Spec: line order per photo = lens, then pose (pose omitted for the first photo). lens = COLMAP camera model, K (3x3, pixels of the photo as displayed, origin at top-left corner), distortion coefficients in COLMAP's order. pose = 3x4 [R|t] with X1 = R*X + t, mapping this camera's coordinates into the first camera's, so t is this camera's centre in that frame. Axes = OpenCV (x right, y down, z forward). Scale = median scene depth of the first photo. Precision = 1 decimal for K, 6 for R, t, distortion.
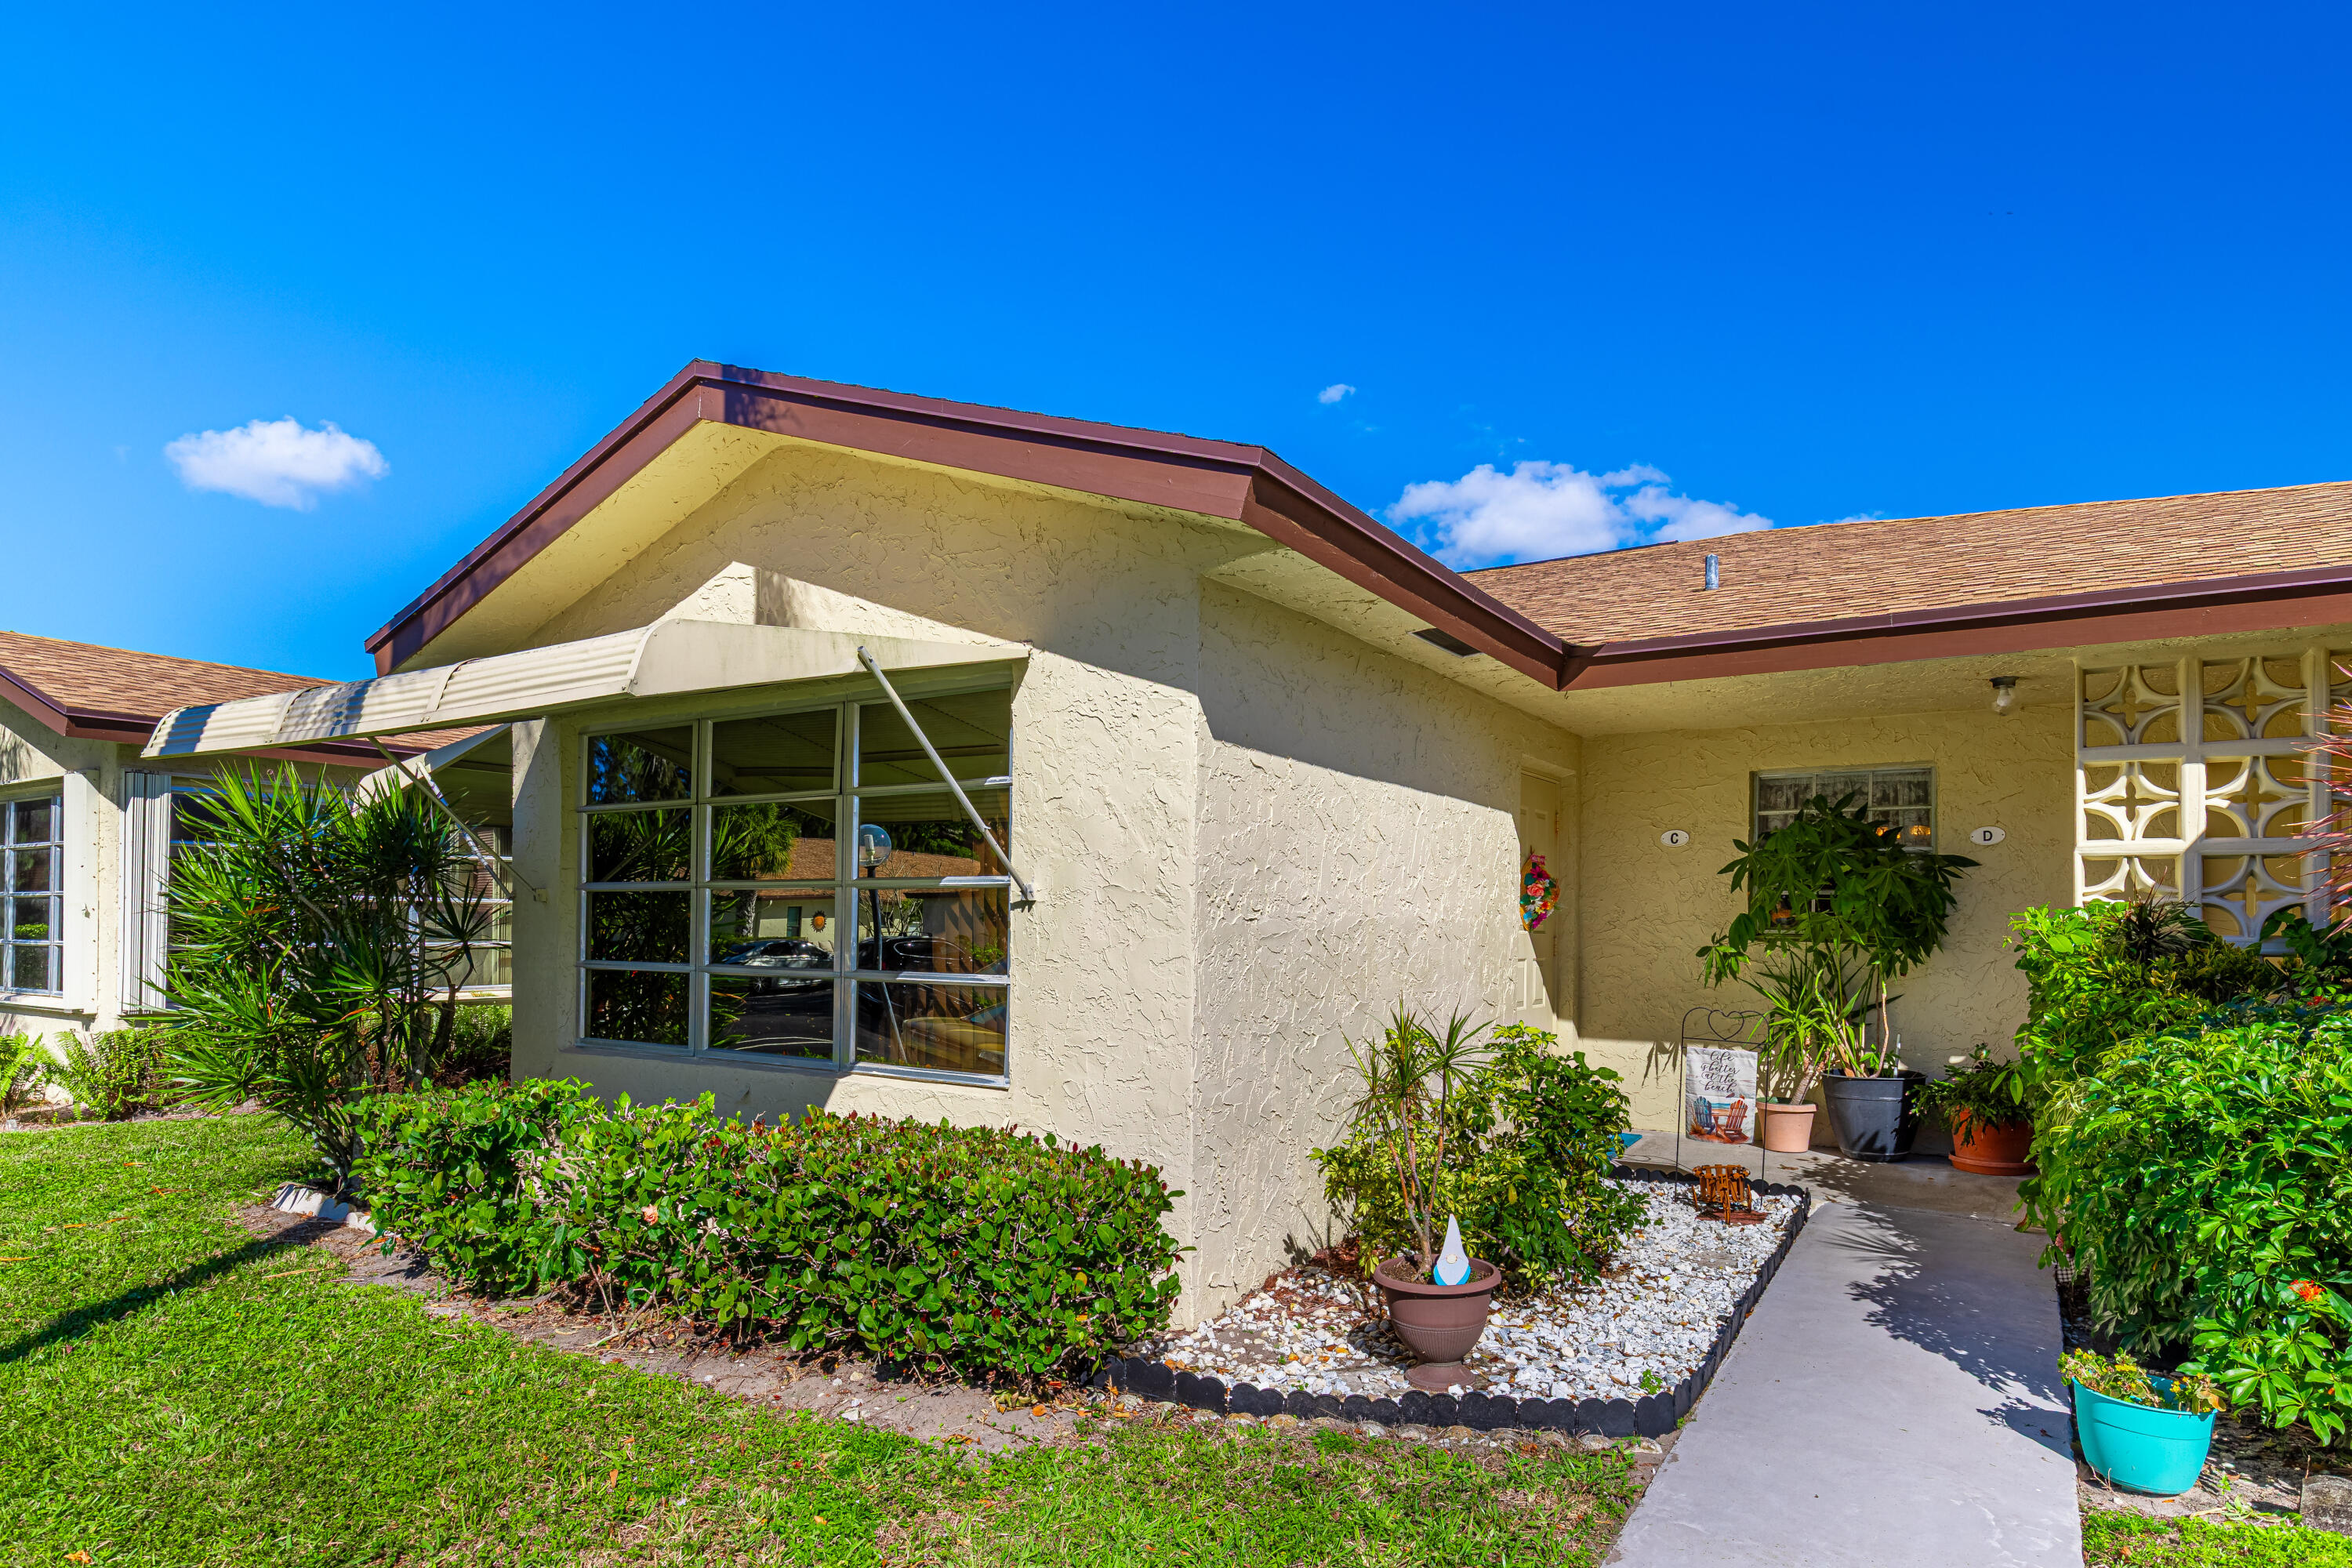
lens RADIAL K [[1311.6, 0, 1173.9], [0, 1311.6, 891.9], [0, 0, 1]] dist [0.004350, 0.000244]
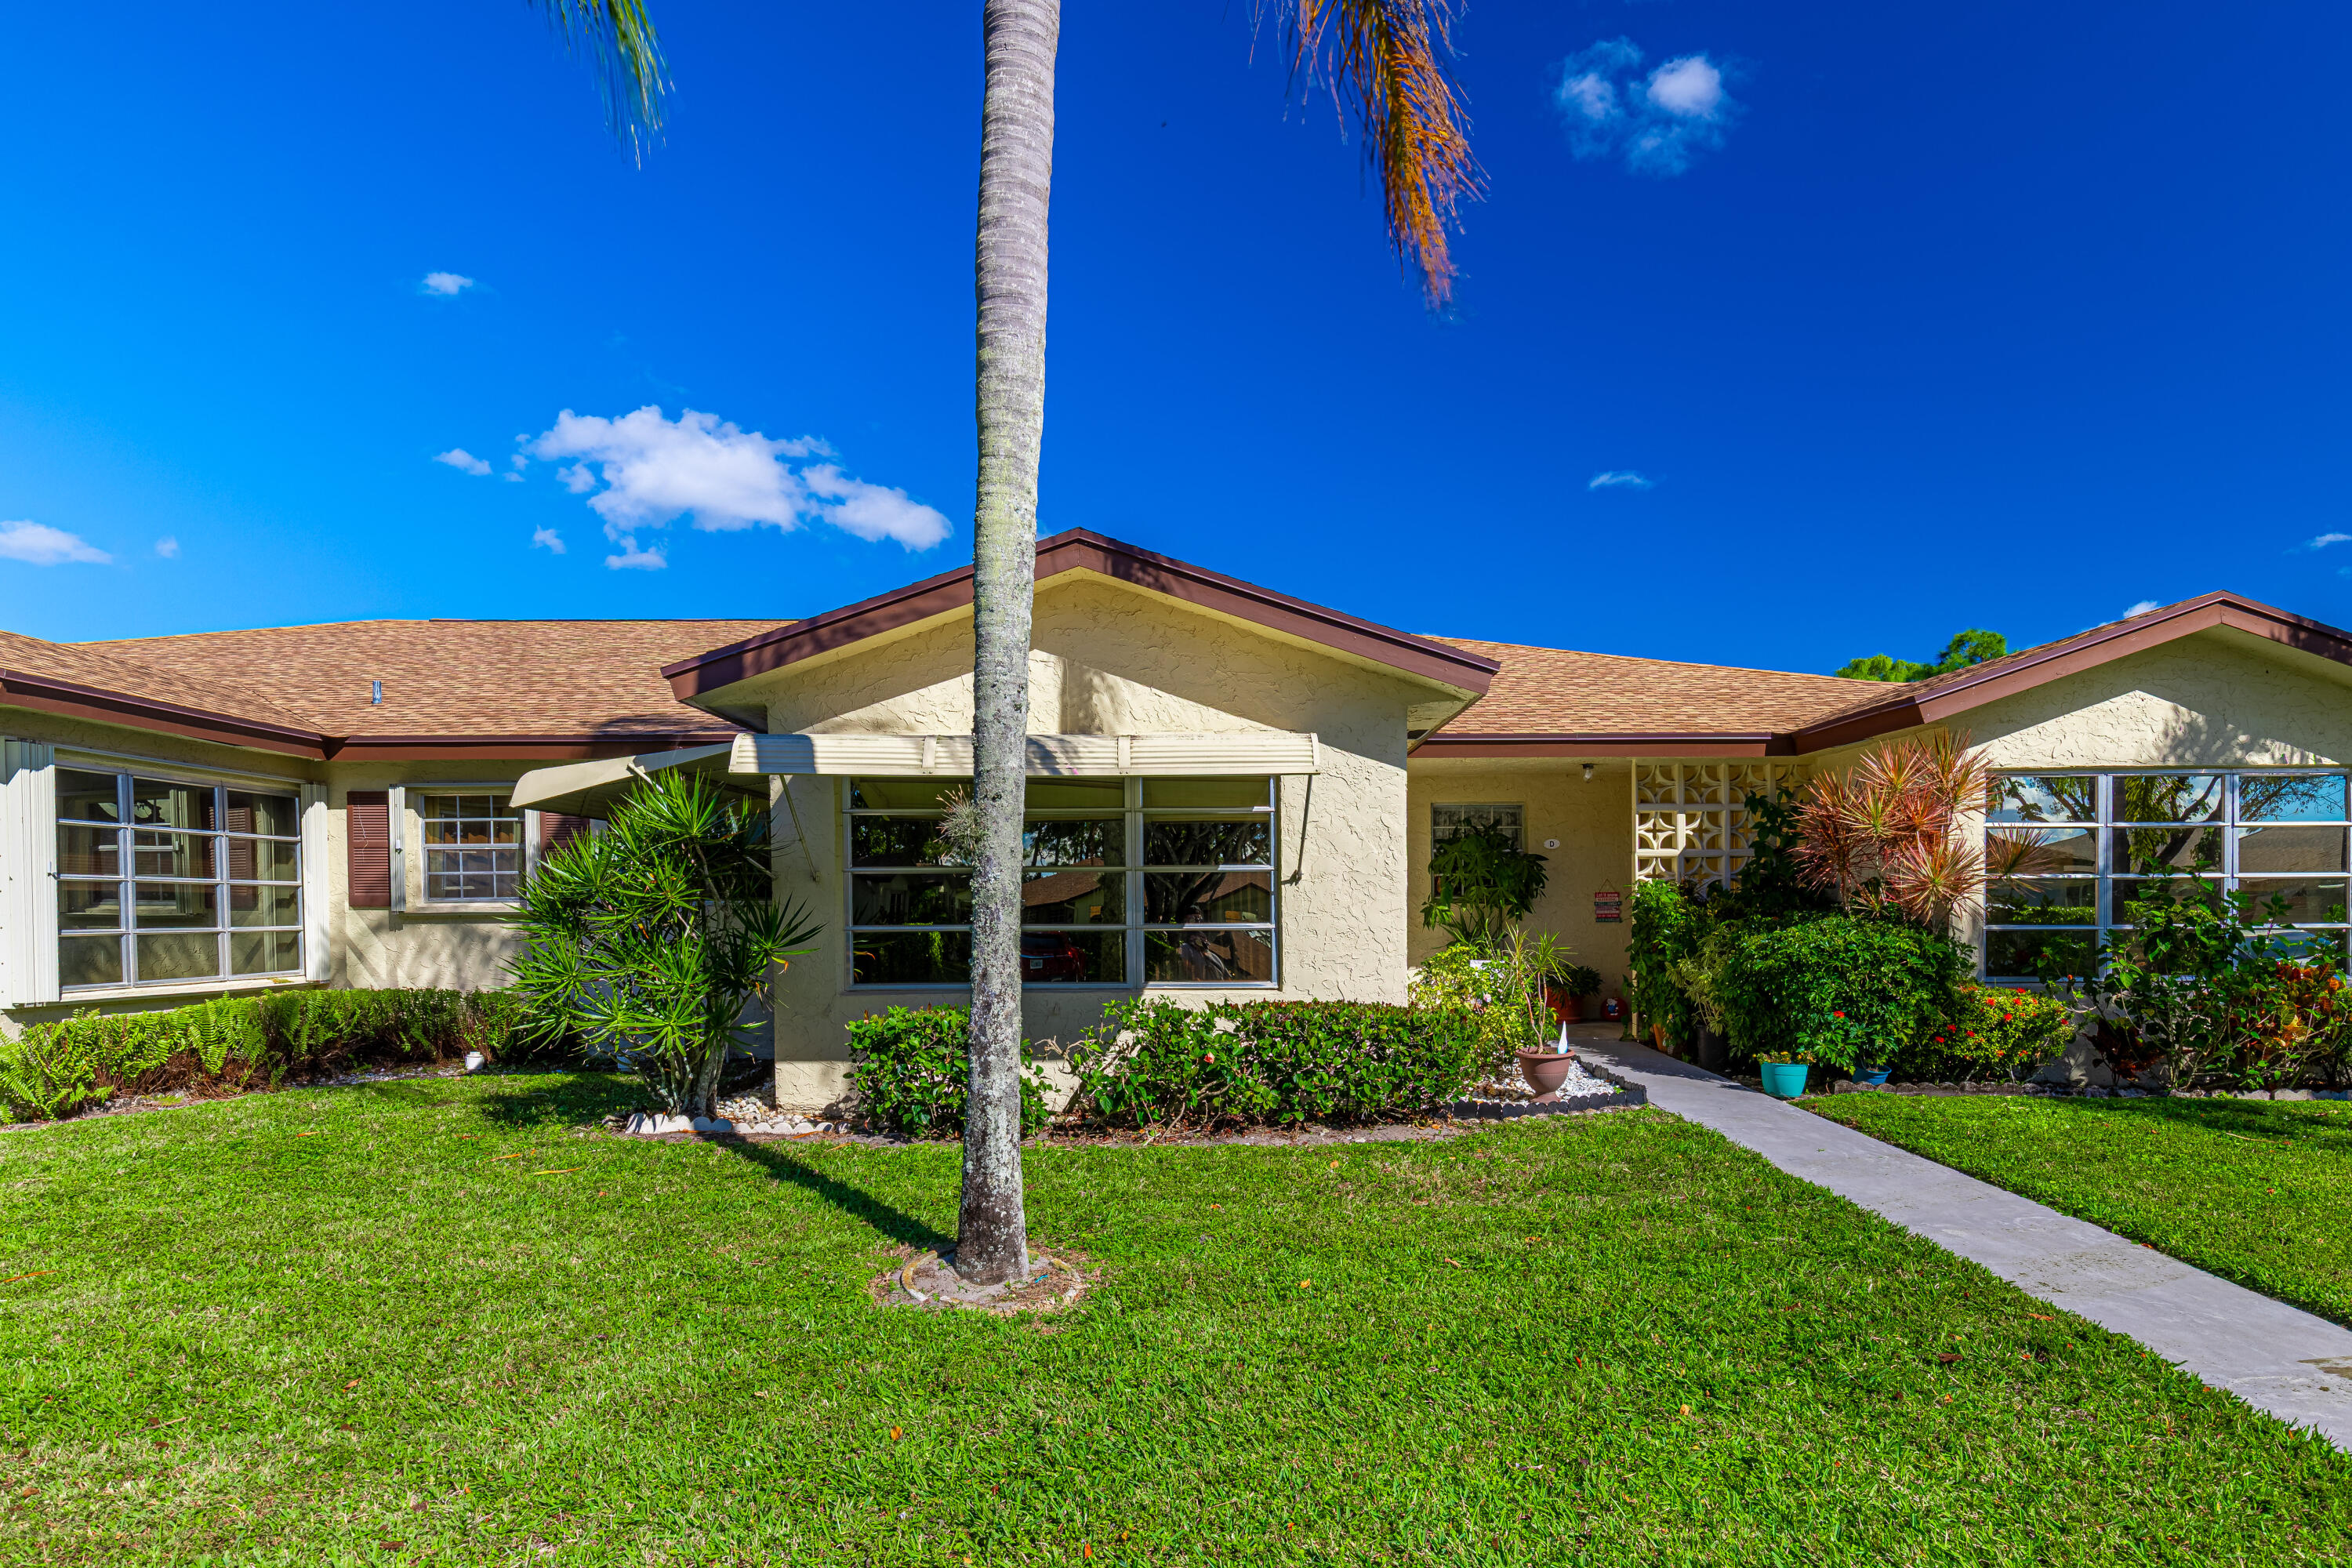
lens RADIAL K [[1311.6, 0, 1173.9], [0, 1311.6, 891.9], [0, 0, 1]] dist [0.004350, 0.000244]
pose [[0.840811, -0.007238, 0.541281, -1.080926], [-0.000251, 0.999905, 0.013761, -0.000461], [-0.541329, -0.011707, 0.840729, -0.347821]]
